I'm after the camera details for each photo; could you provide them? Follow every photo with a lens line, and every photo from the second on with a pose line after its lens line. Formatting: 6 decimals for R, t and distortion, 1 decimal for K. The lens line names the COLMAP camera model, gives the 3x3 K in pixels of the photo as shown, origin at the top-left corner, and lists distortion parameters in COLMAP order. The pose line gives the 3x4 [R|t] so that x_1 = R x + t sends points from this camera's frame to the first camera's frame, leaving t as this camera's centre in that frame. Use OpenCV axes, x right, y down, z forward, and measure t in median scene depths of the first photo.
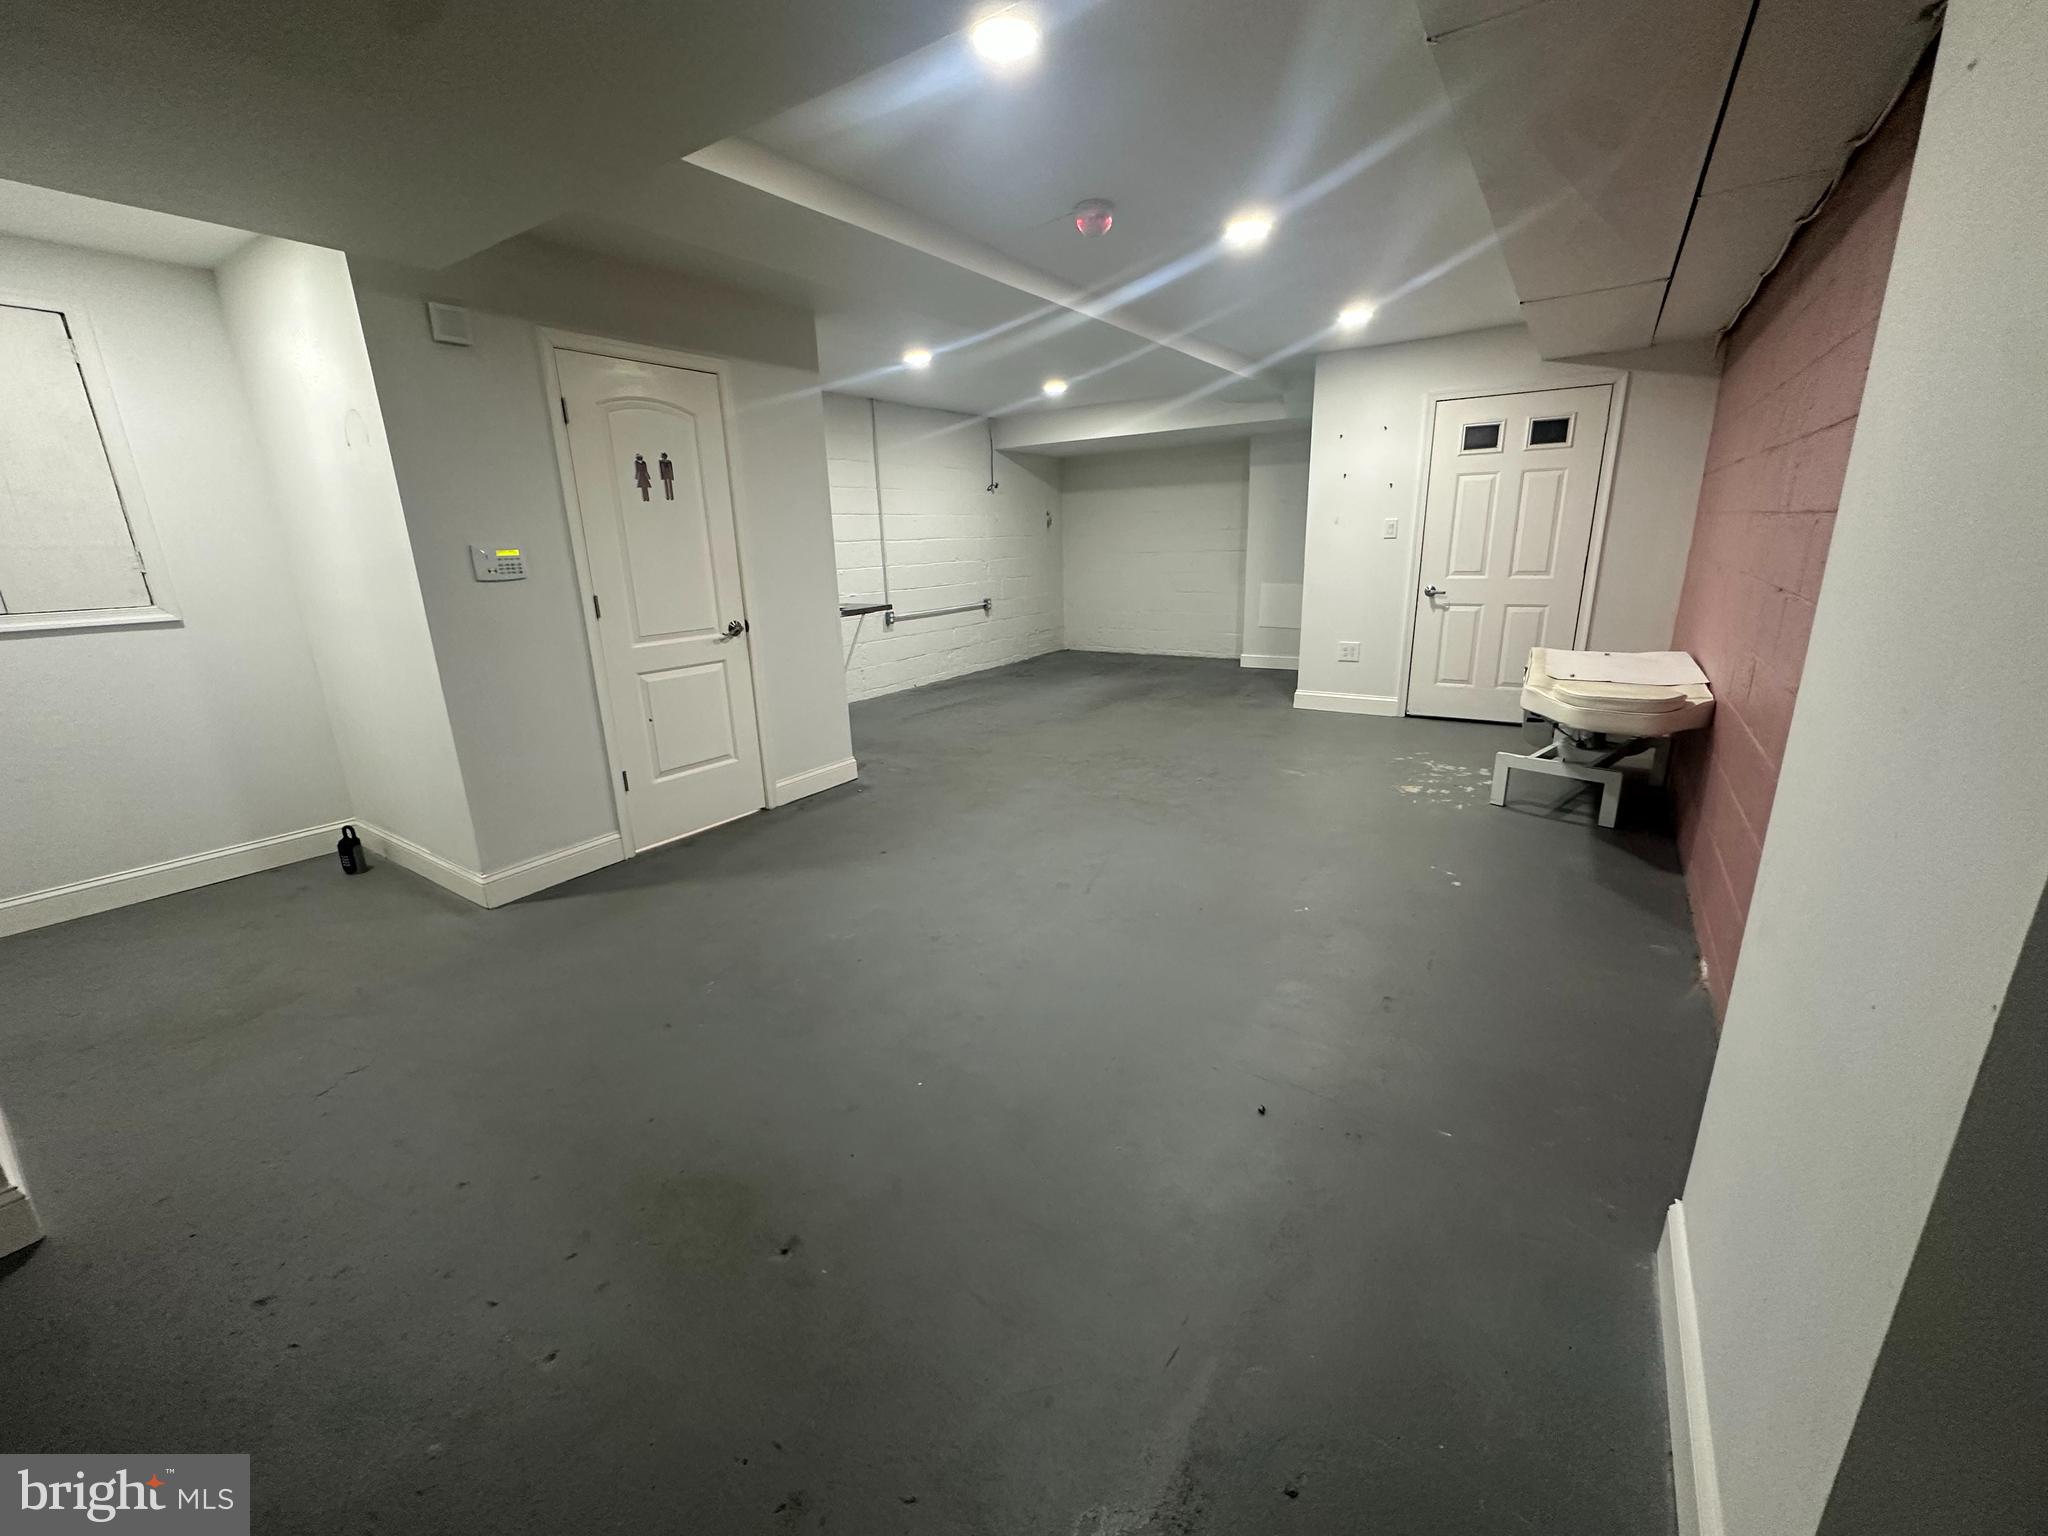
lens RADIAL K [[812.8, 0, 1020.9], [0, 812.8, 764.7], [0, 0, 1]] dist [-0.006220, 0.000201]
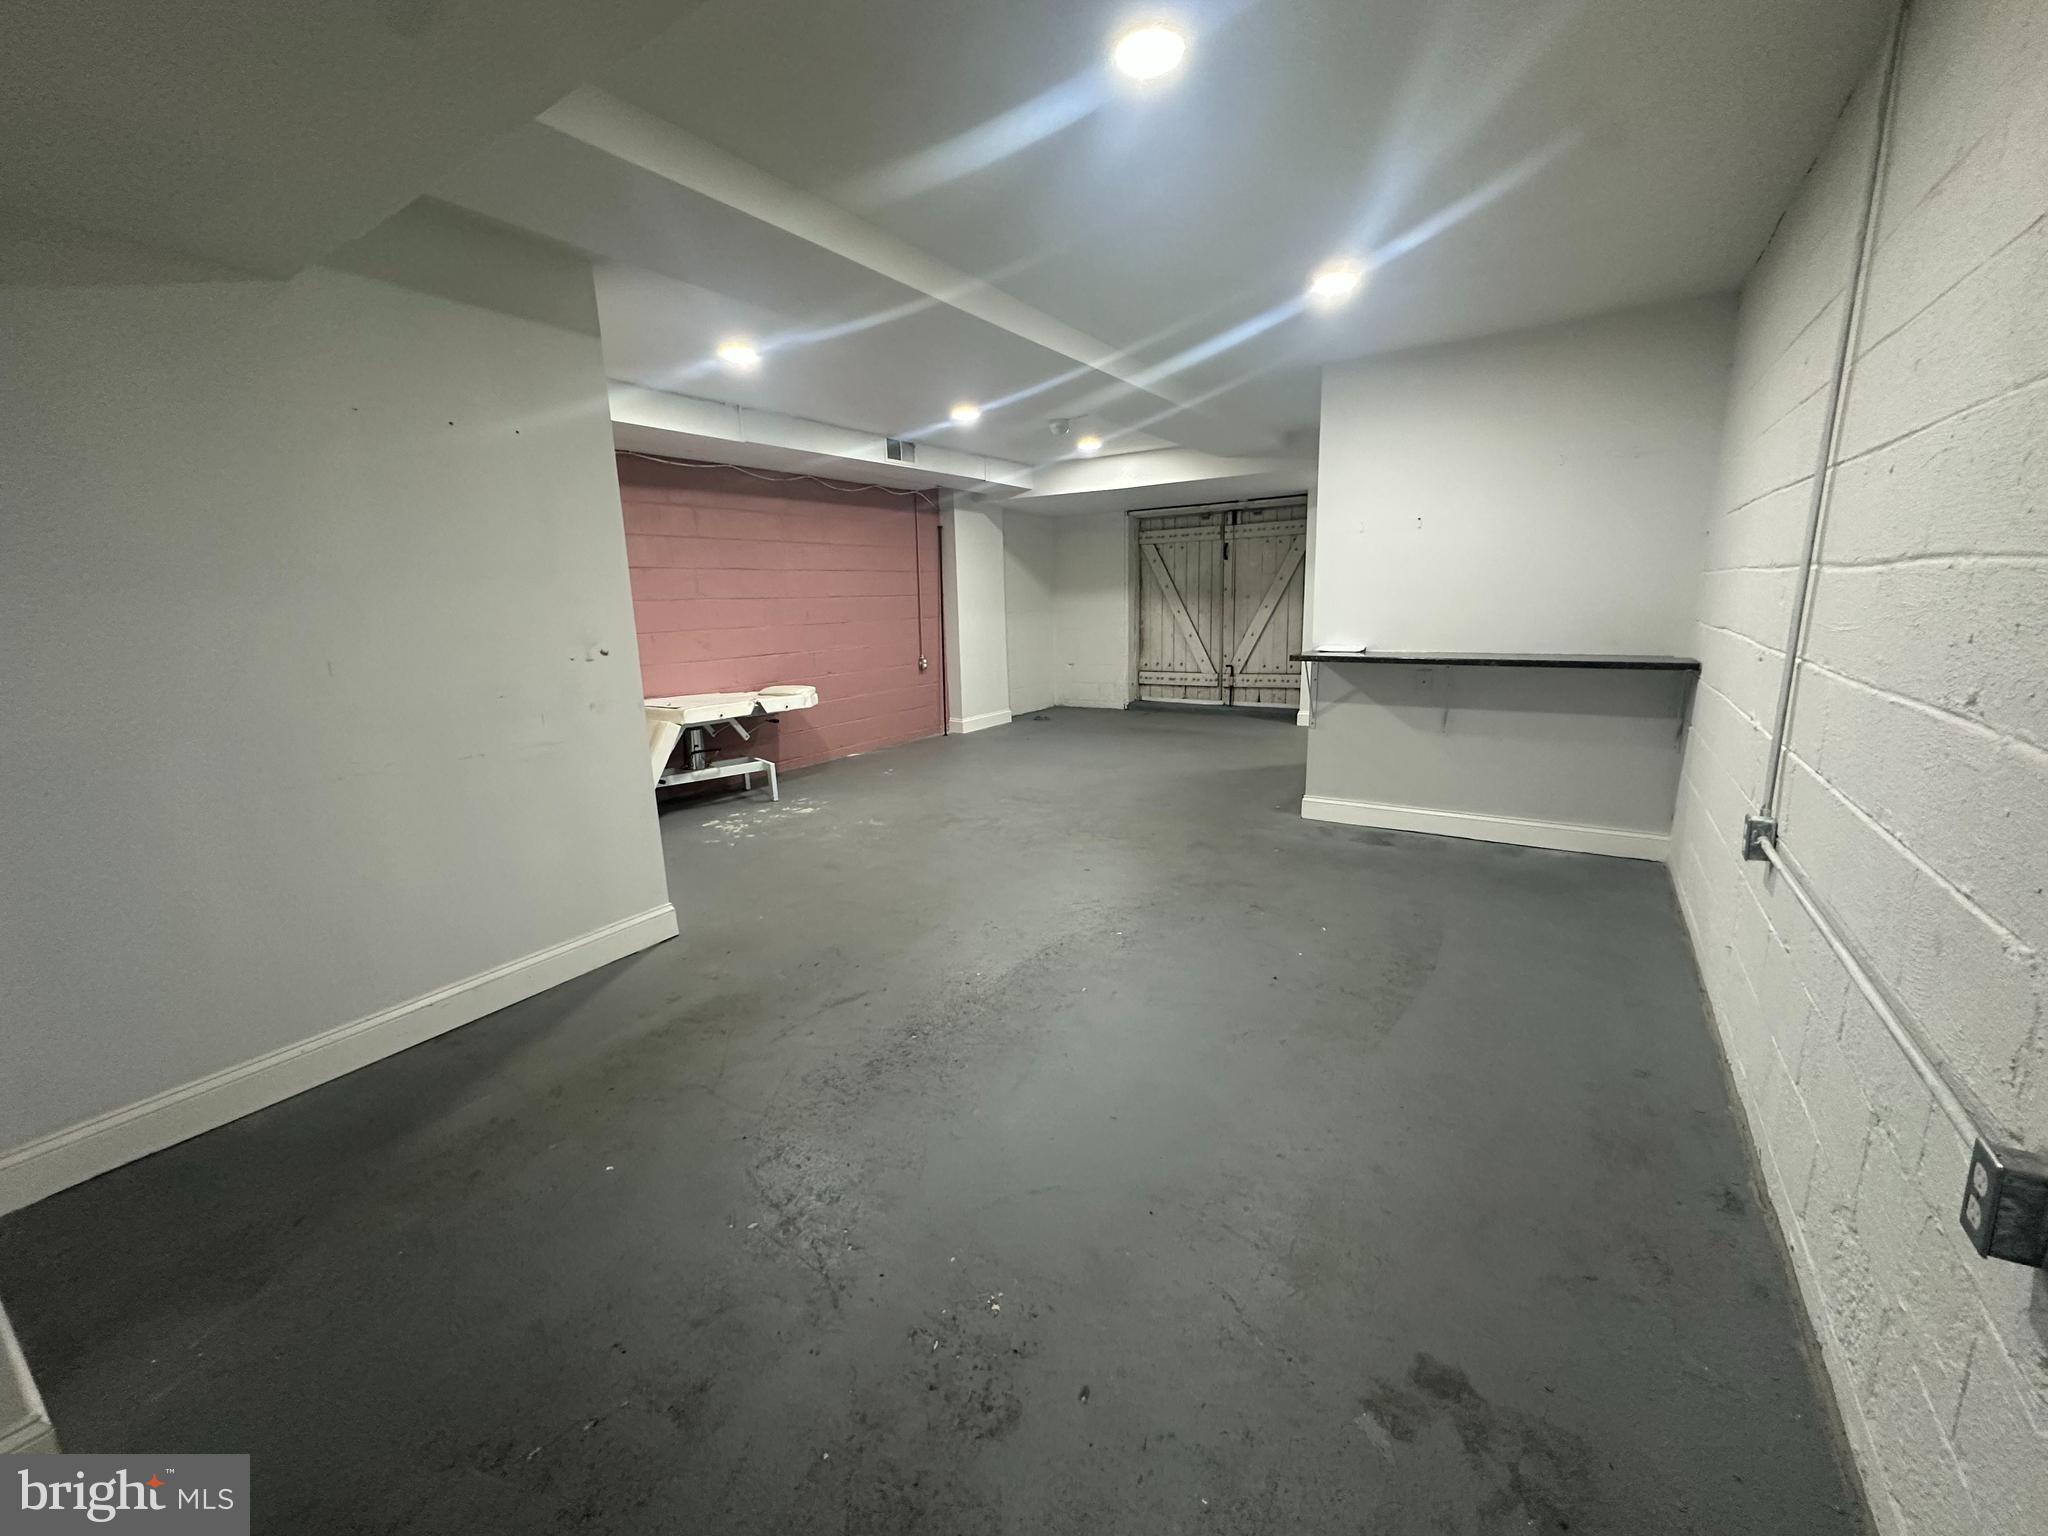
lens RADIAL K [[812.8, 0, 1020.9], [0, 812.8, 764.7], [0, 0, 1]] dist [-0.006220, 0.000201]
pose [[-0.998143, 0.060165, 0.009478, 0.120148], [0.057658, 0.883236, 0.465370, -0.480604], [0.019628, 0.465052, -0.885066, 1.697096]]
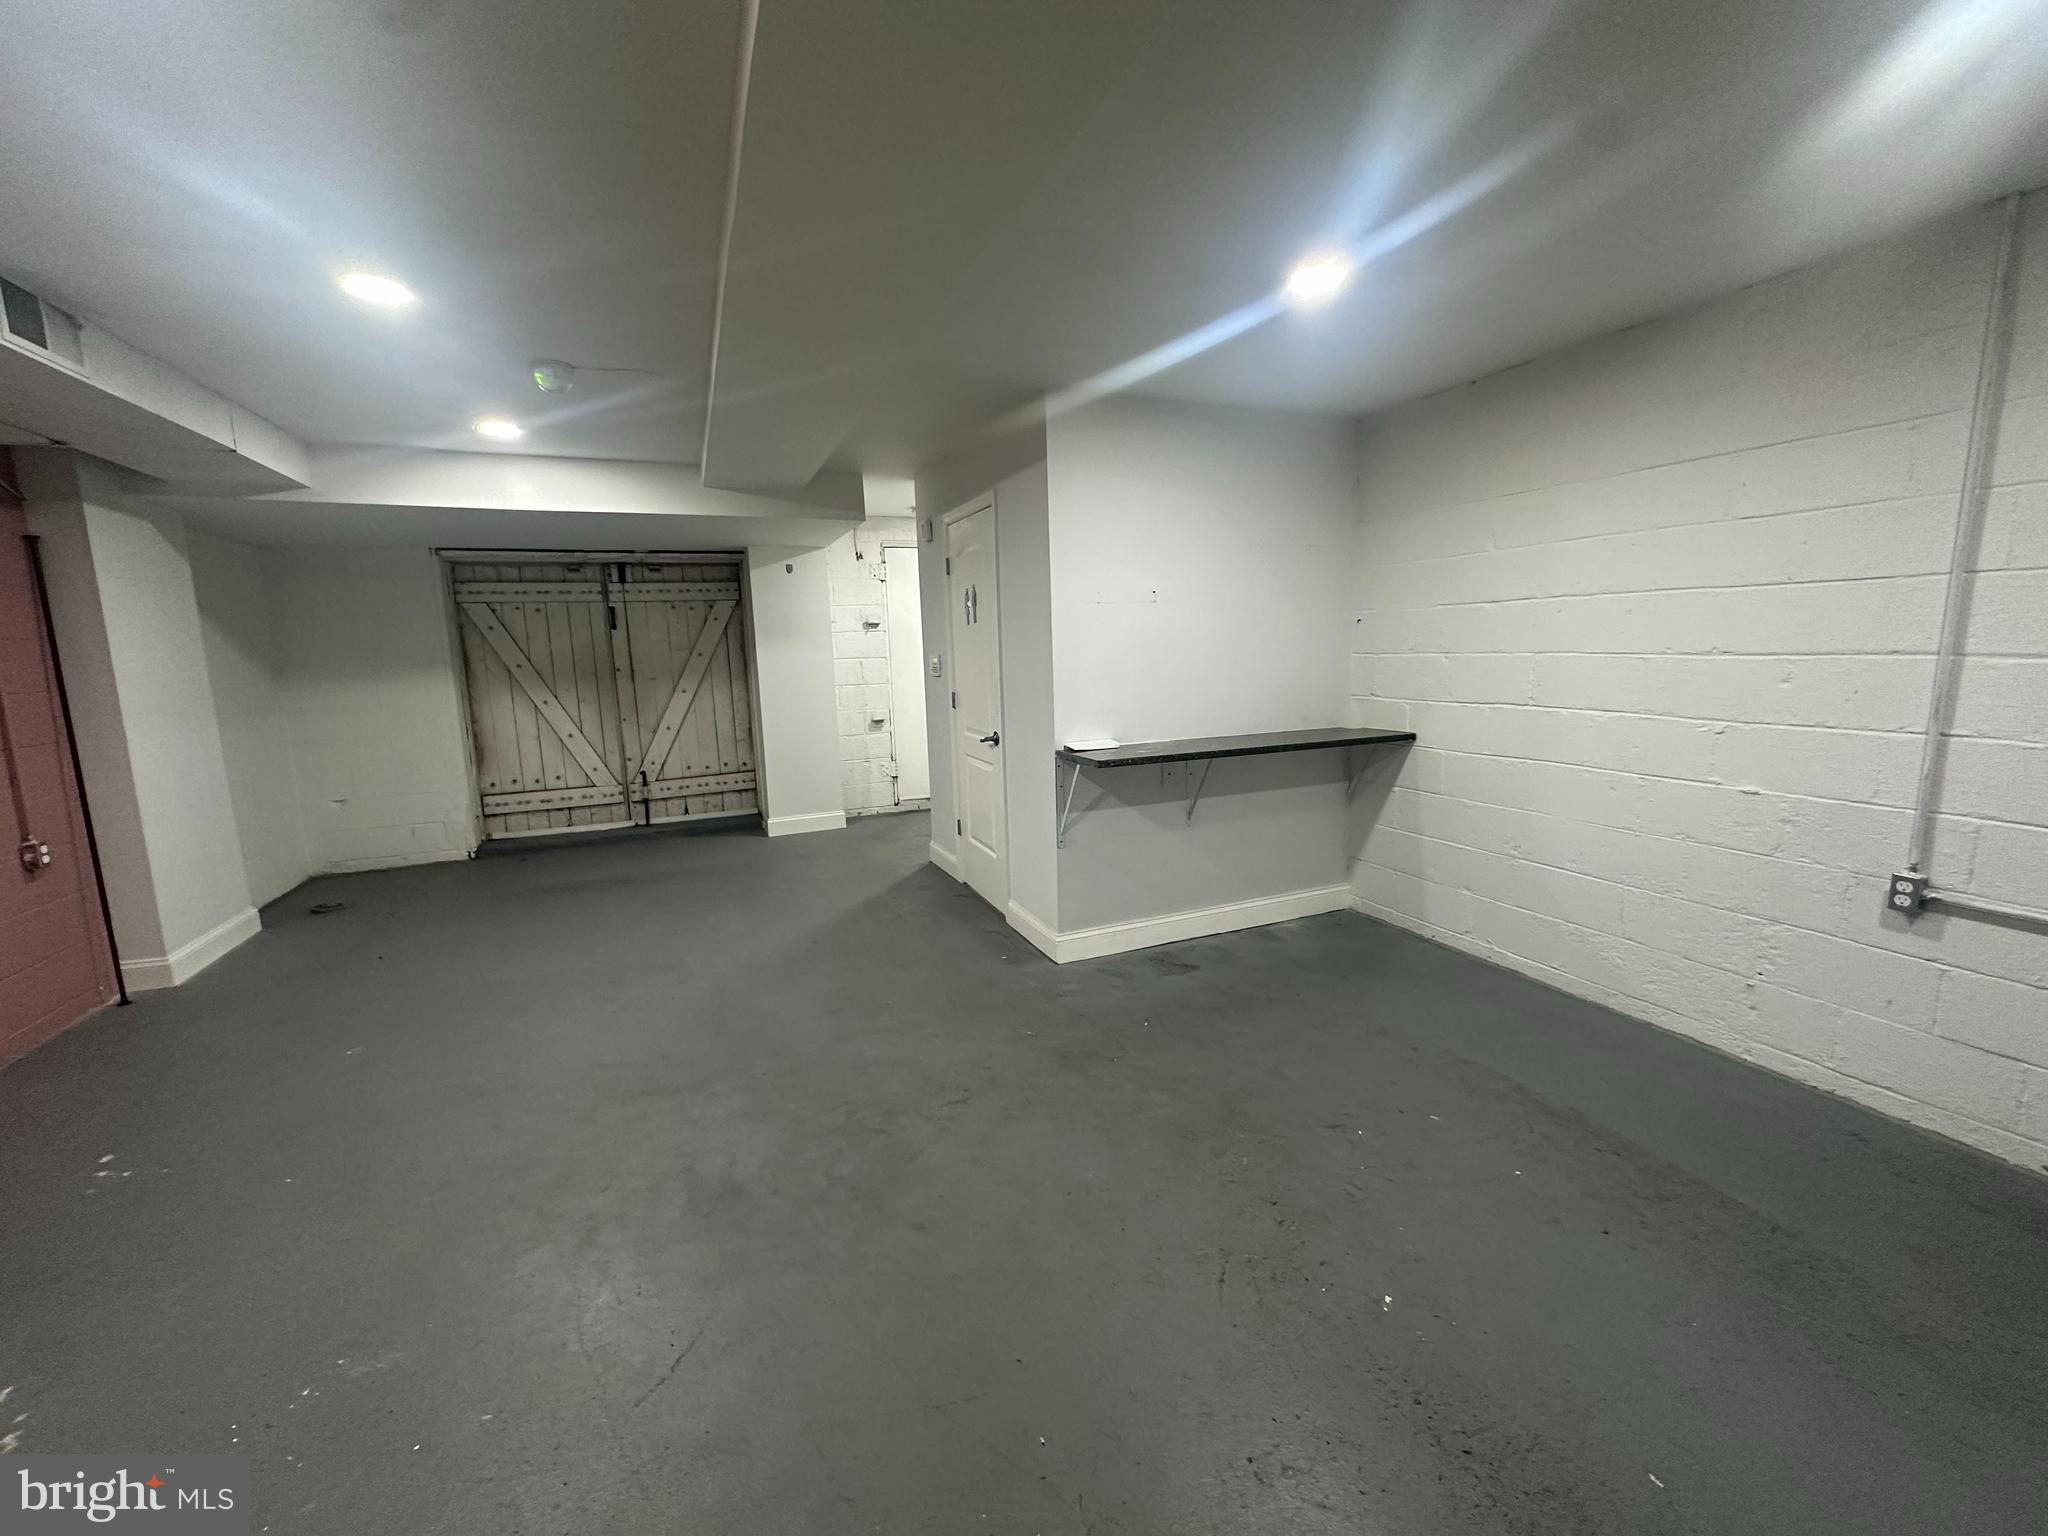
lens RADIAL K [[812.8, 0, 1020.9], [0, 812.8, 764.7], [0, 0, 1]] dist [-0.006220, 0.000201]
pose [[-0.547568, 0.168706, -0.819578, 0.380138], [-0.187465, 0.929834, 0.316648, -0.363437], [0.815492, 0.327028, -0.477521, 1.181514]]
